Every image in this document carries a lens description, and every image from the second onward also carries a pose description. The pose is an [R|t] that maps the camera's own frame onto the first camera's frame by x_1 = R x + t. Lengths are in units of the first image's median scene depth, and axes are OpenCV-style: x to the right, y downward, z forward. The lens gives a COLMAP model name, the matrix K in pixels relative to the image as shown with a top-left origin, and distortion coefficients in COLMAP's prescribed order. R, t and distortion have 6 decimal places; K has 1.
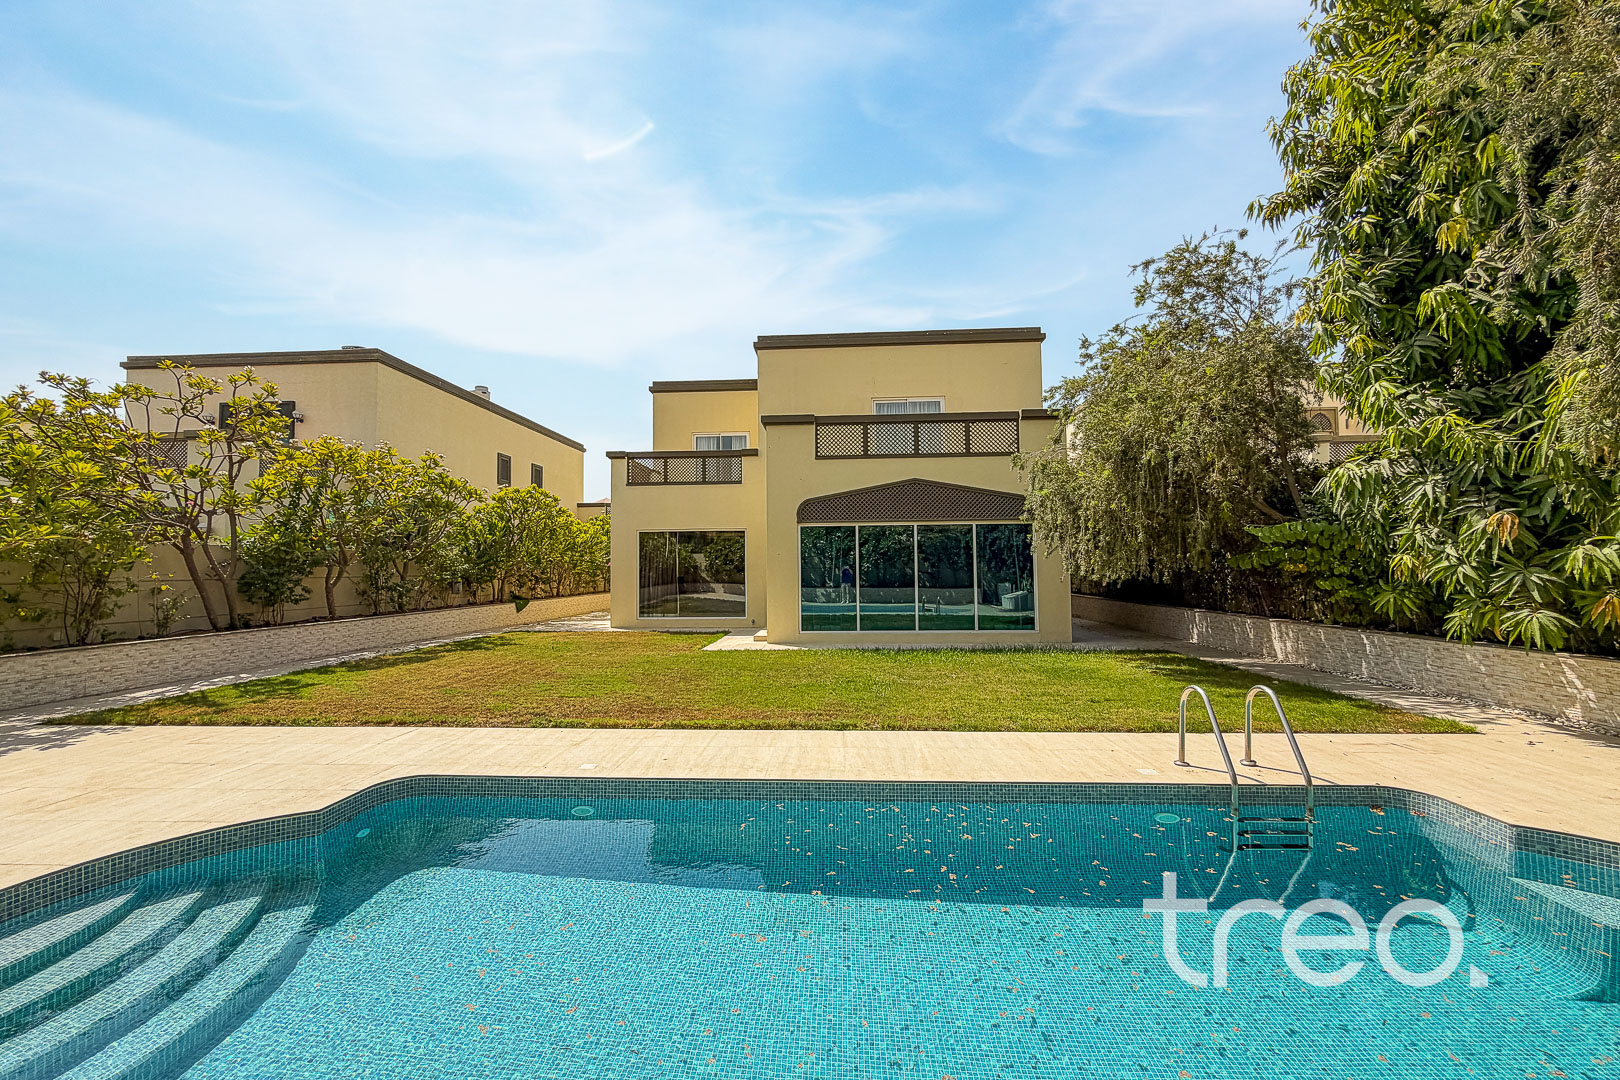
lens RADIAL K [[647.9, 0, 806.2], [0, 647.9, 546.2], [0, 0, 1]] dist [-0.002447, -0.000365]
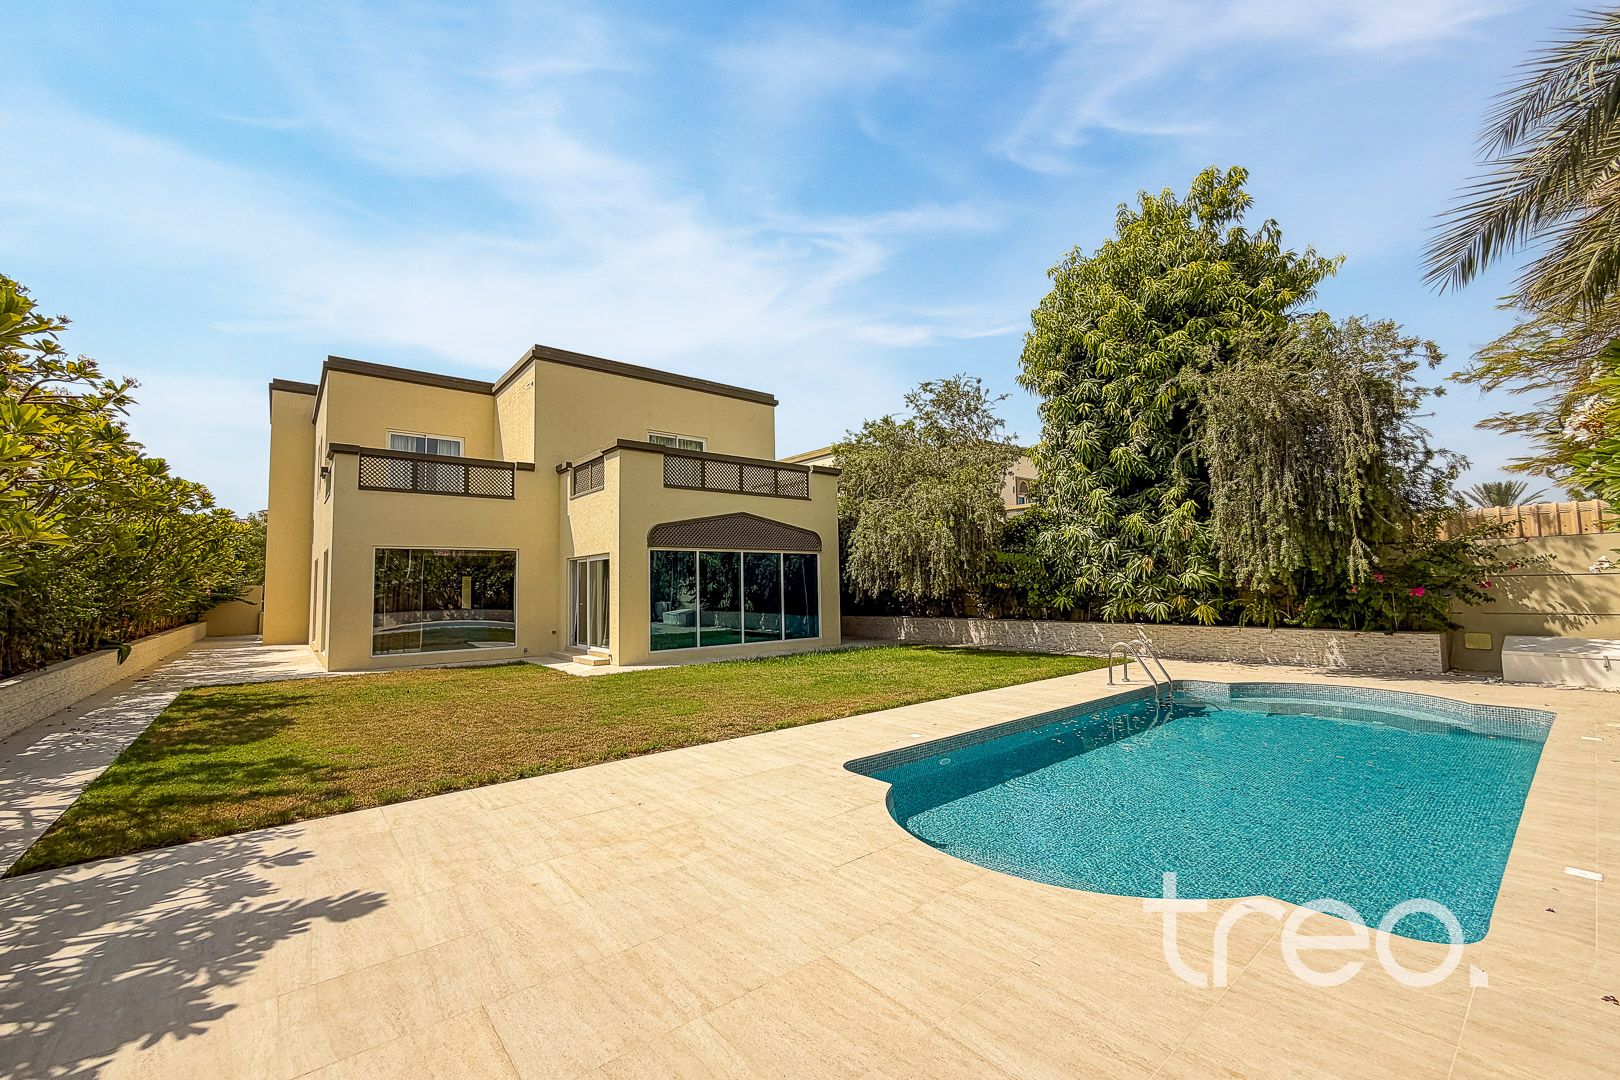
lens RADIAL K [[647.9, 0, 805.5], [0, 647.9, 549.8], [0, 0, 1]] dist [-0.002447, -0.000365]
pose [[0.738606, 0.032576, 0.673349, -0.527209], [-0.010661, 0.999271, -0.036650, 0.004509], [-0.674053, 0.019892, 0.738415, 0.062973]]
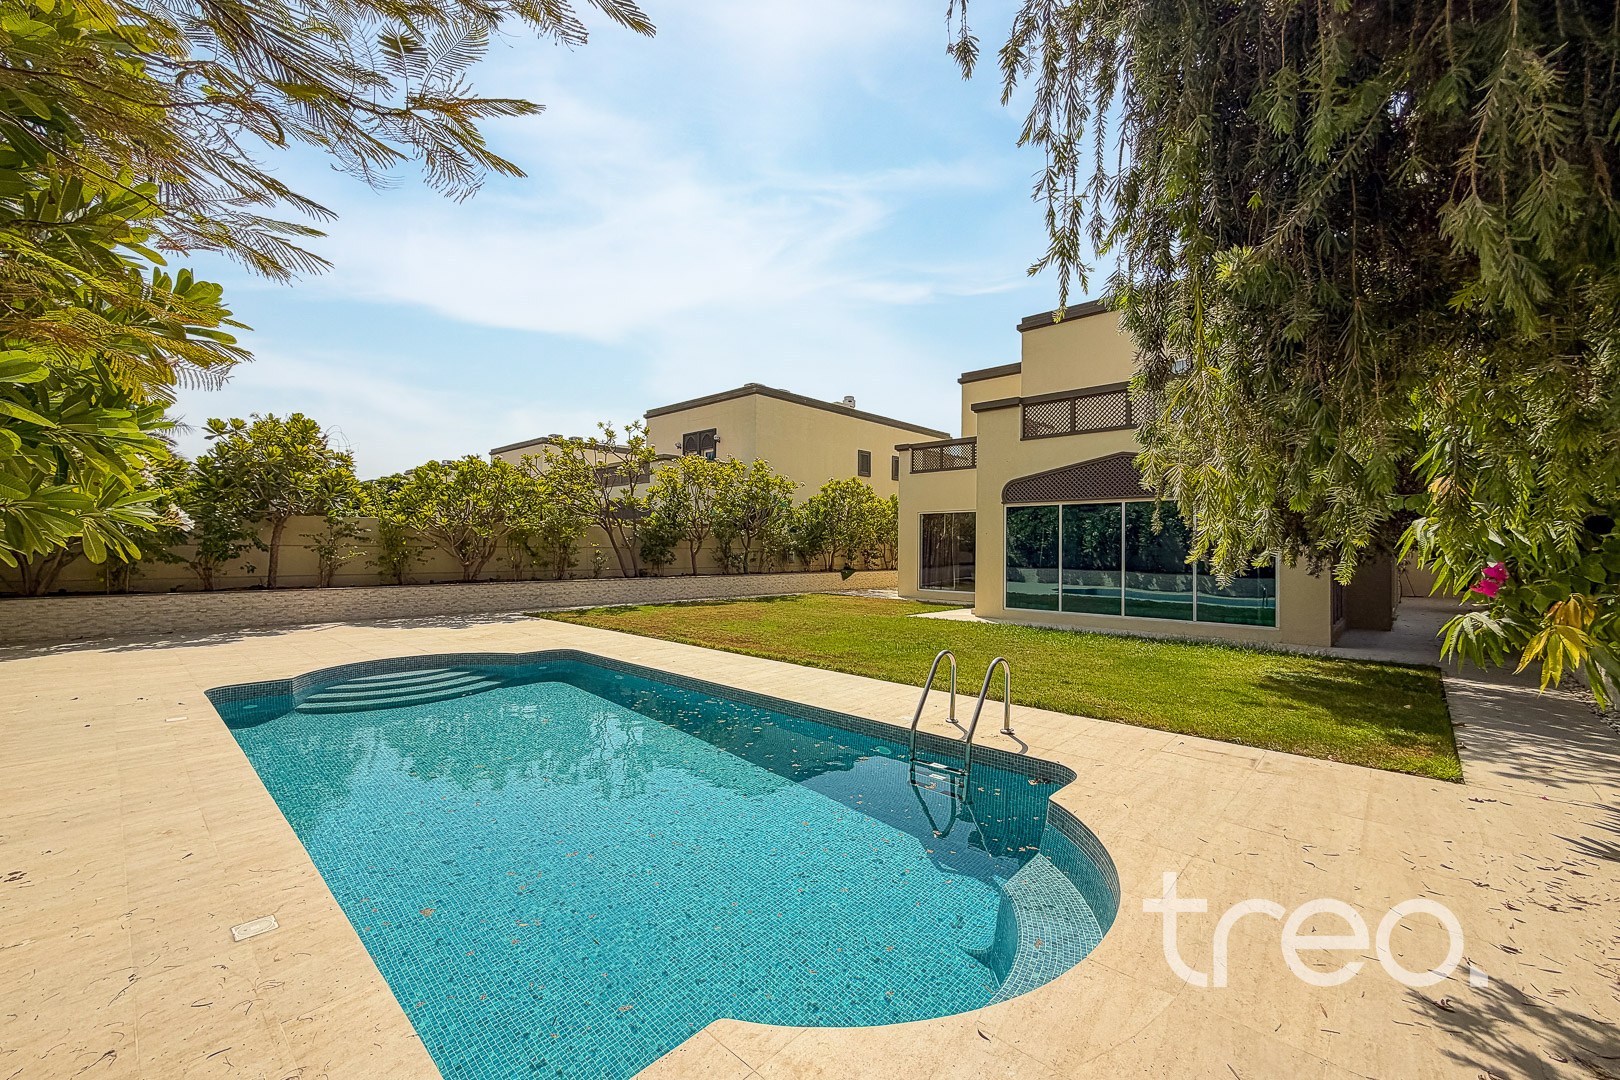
lens RADIAL K [[647.9, 0, 807.3], [0, 647.9, 536.8], [0, 0, 1]] dist [-0.002447, -0.000365]
pose [[0.772079, 0.005781, -0.635500, 0.406727], [0.004134, 0.999892, 0.014119, 0.001517], [0.635513, -0.013528, 0.771972, -0.004566]]
